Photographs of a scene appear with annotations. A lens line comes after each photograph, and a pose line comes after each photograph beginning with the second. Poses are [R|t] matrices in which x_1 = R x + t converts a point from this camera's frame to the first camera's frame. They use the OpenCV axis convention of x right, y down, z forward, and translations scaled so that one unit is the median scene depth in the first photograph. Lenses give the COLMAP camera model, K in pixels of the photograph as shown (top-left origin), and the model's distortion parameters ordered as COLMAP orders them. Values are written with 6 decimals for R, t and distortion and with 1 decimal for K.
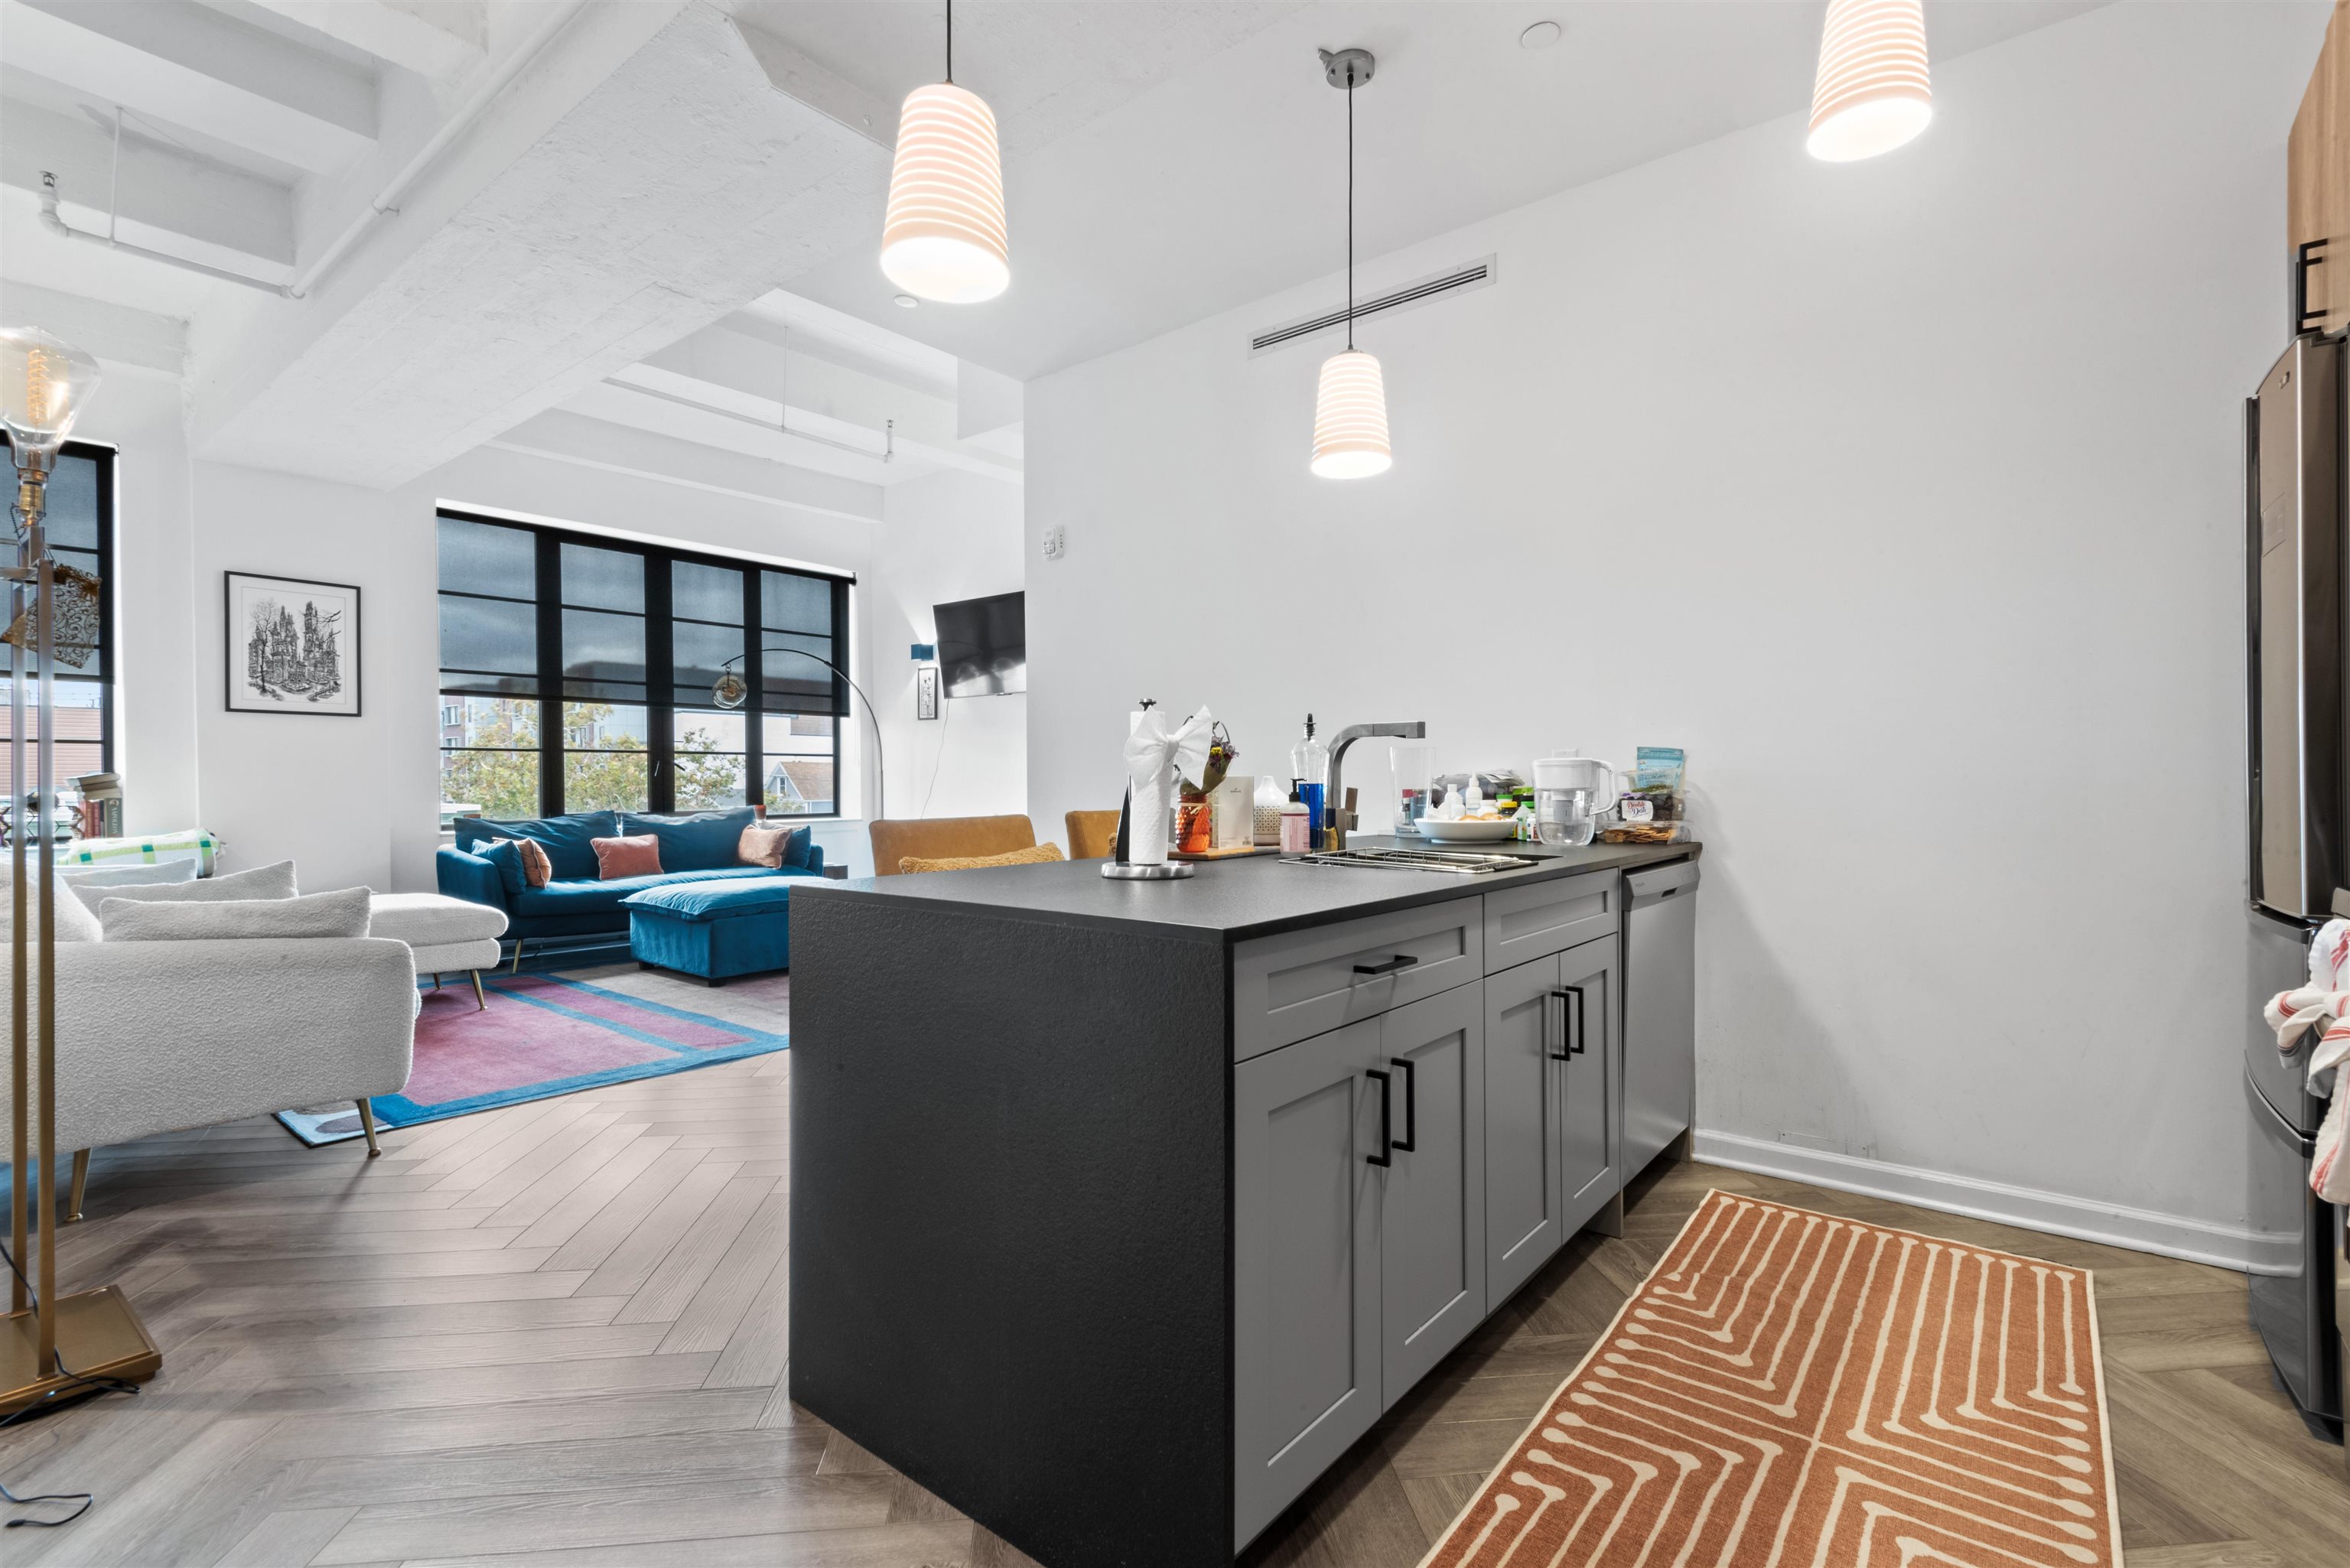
lens RADIAL K [[1065.4, 0, 1182.5], [0, 1065.4, 785.7], [0, 0, 1]] dist [0.025381, -0.014539]
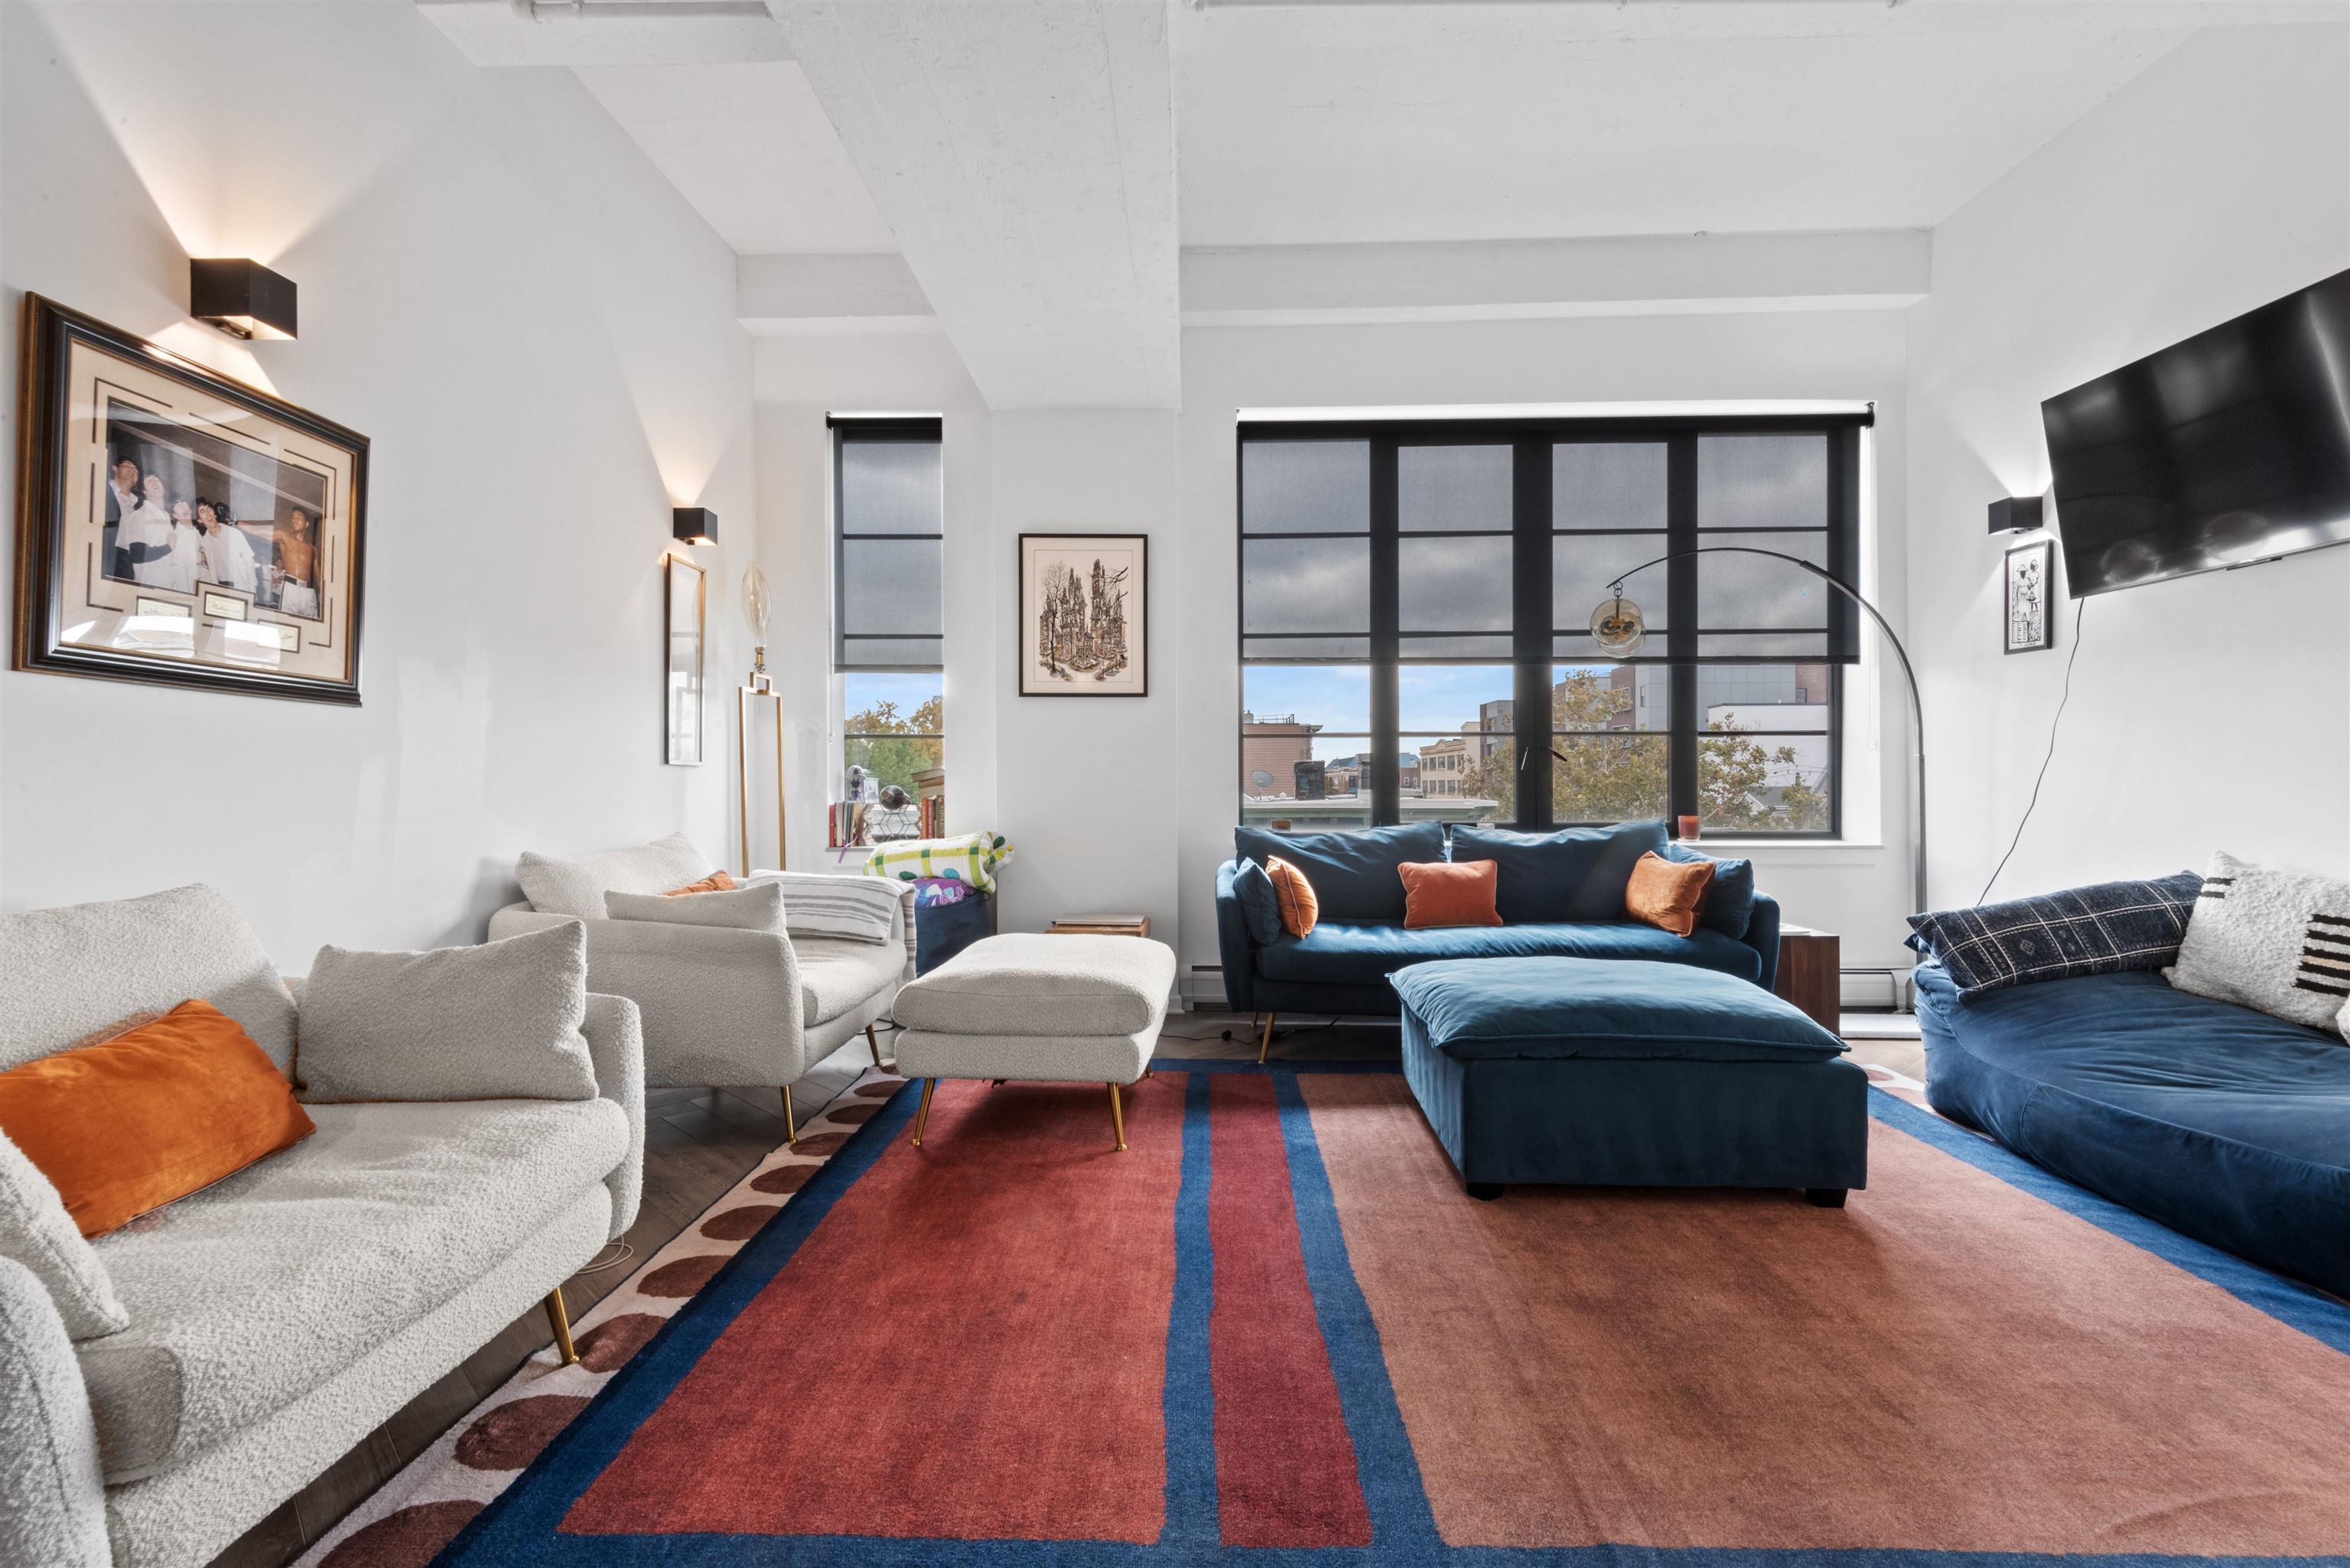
lens RADIAL K [[1065.4, 0, 1186.9], [0, 1065.4, 783.8], [0, 0, 1]] dist [0.025381, -0.014539]
pose [[0.614864, 0.004432, -0.788621, -0.113165], [-0.002252, 0.999990, 0.003864, -0.002180], [0.788630, -0.000600, 0.614868, 0.510282]]
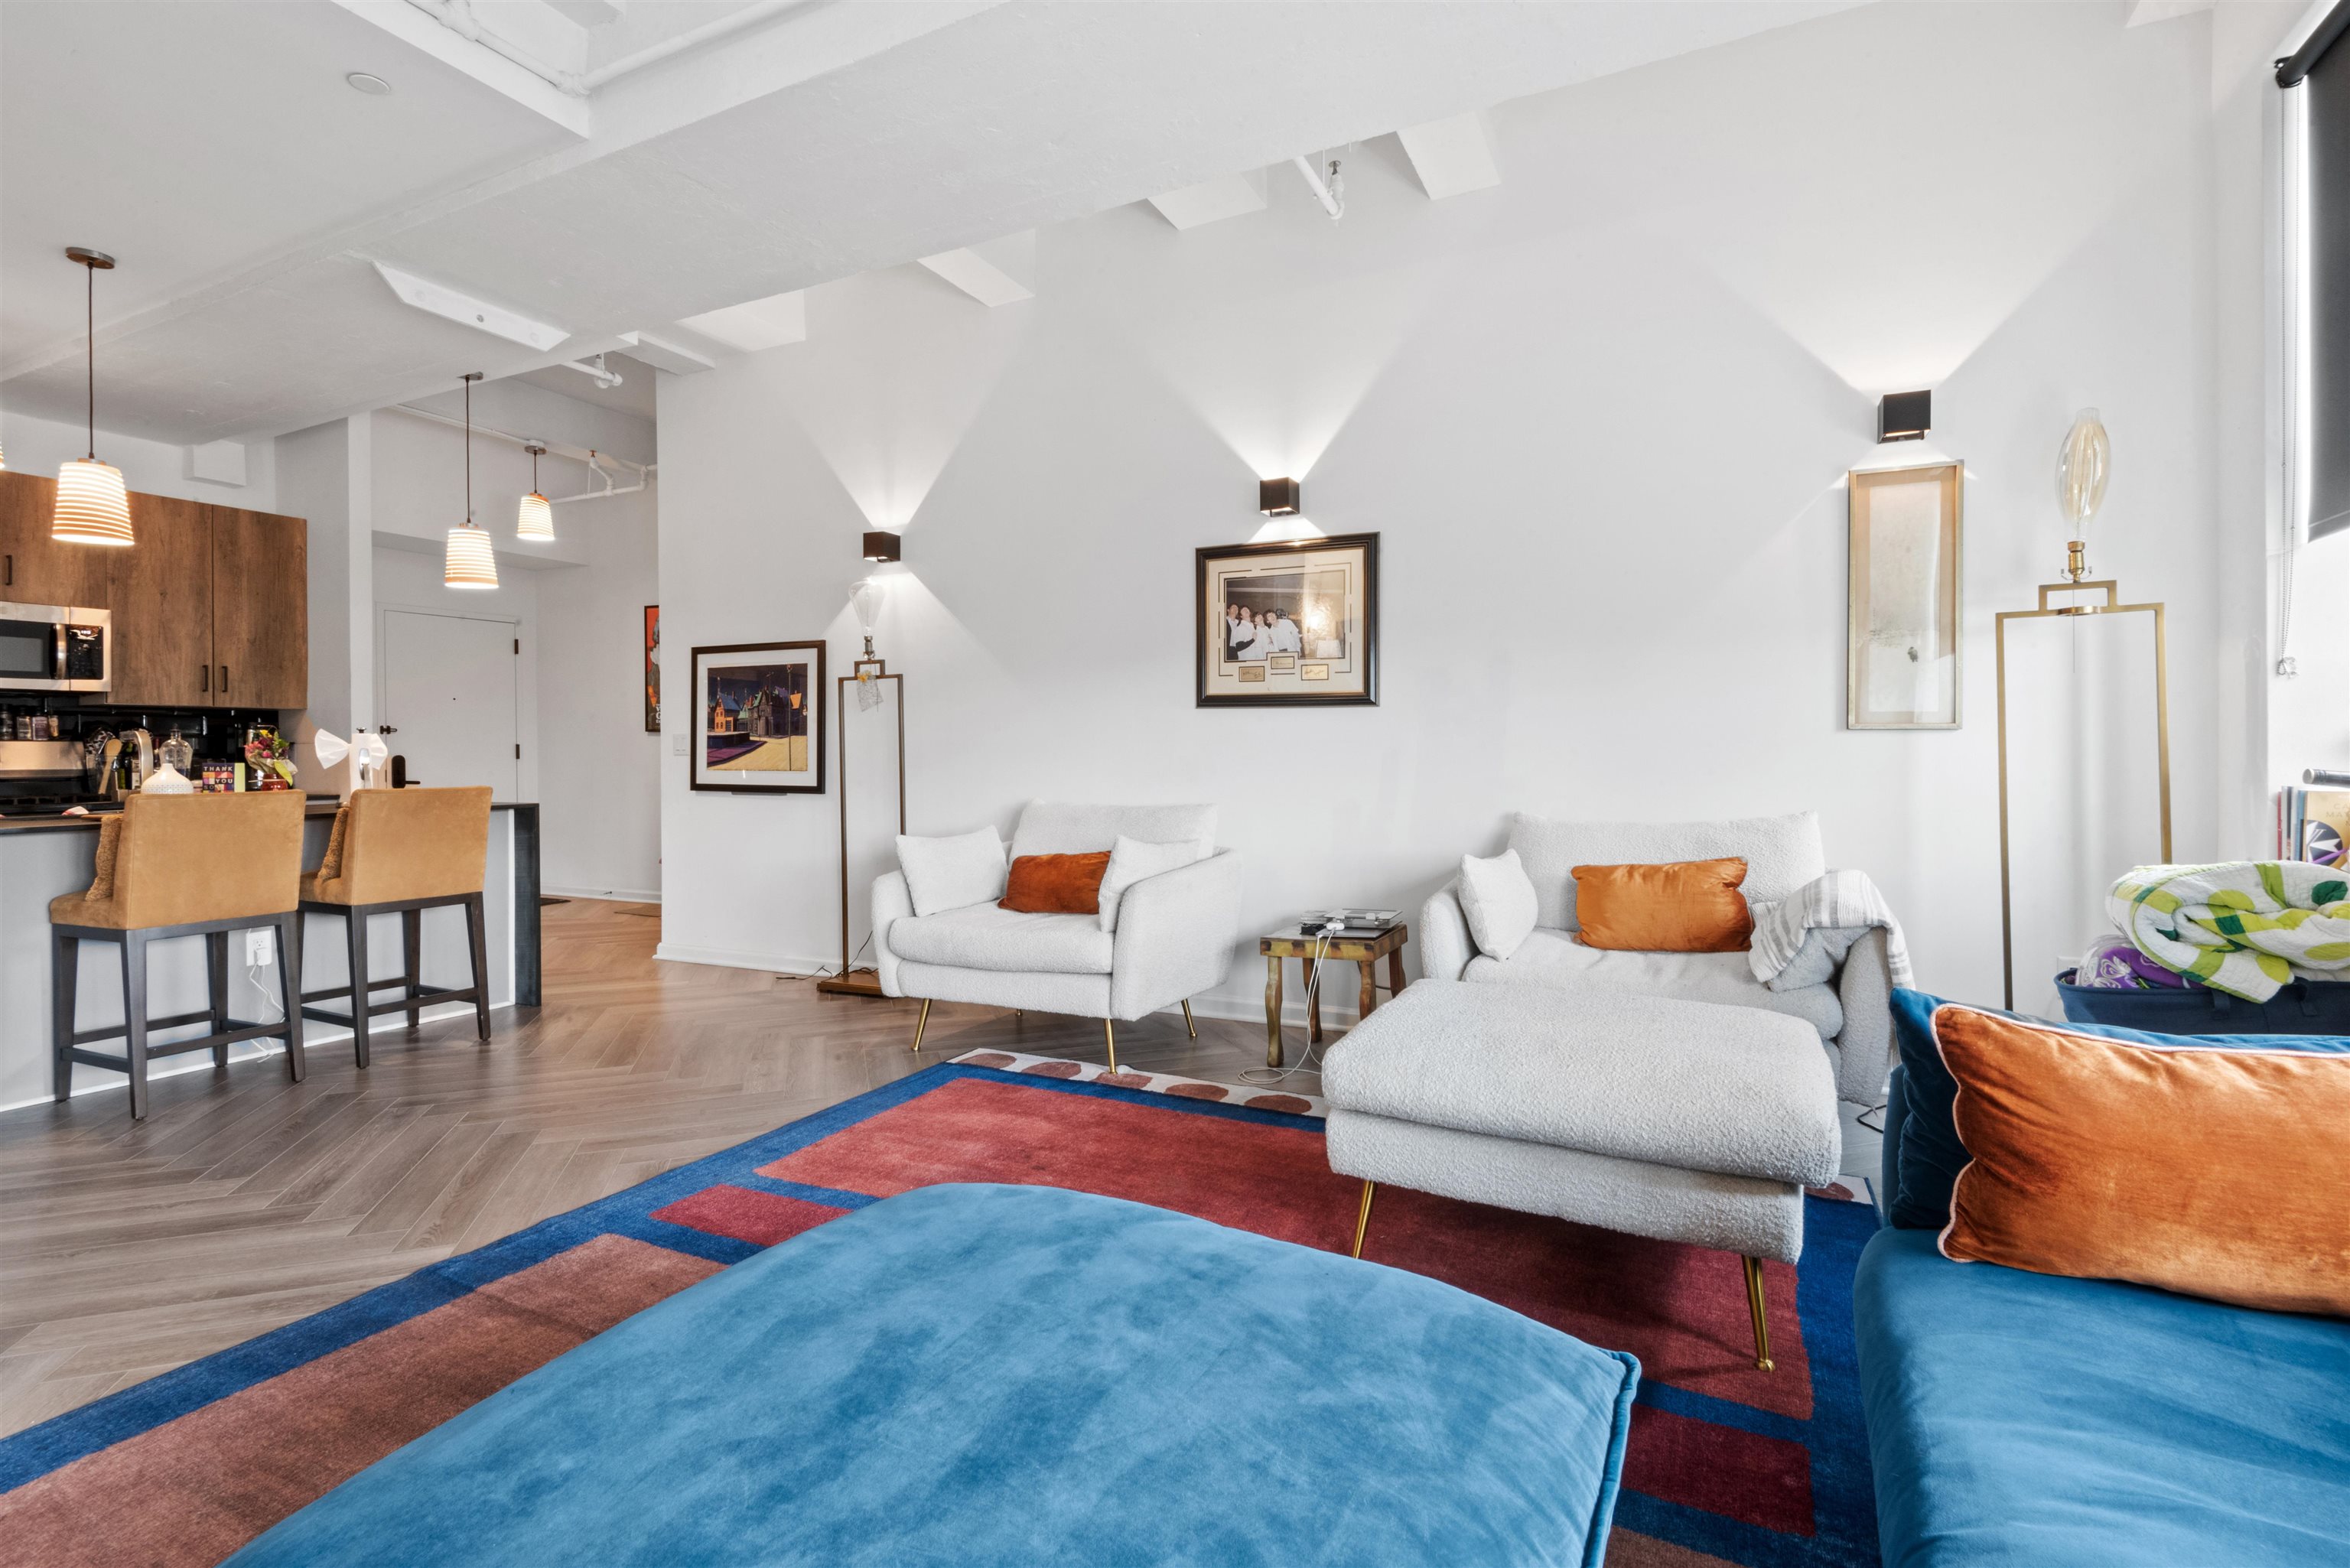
lens RADIAL K [[1065.4, 0, 1179.5], [0, 1065.4, 766.5], [0, 0, 1]] dist [0.025381, -0.014539]
pose [[-0.978926, 0.013378, -0.203775, -0.384413], [0.010297, 0.999816, 0.016173, -0.004852], [0.203954, 0.013734, -0.978884, 1.109440]]
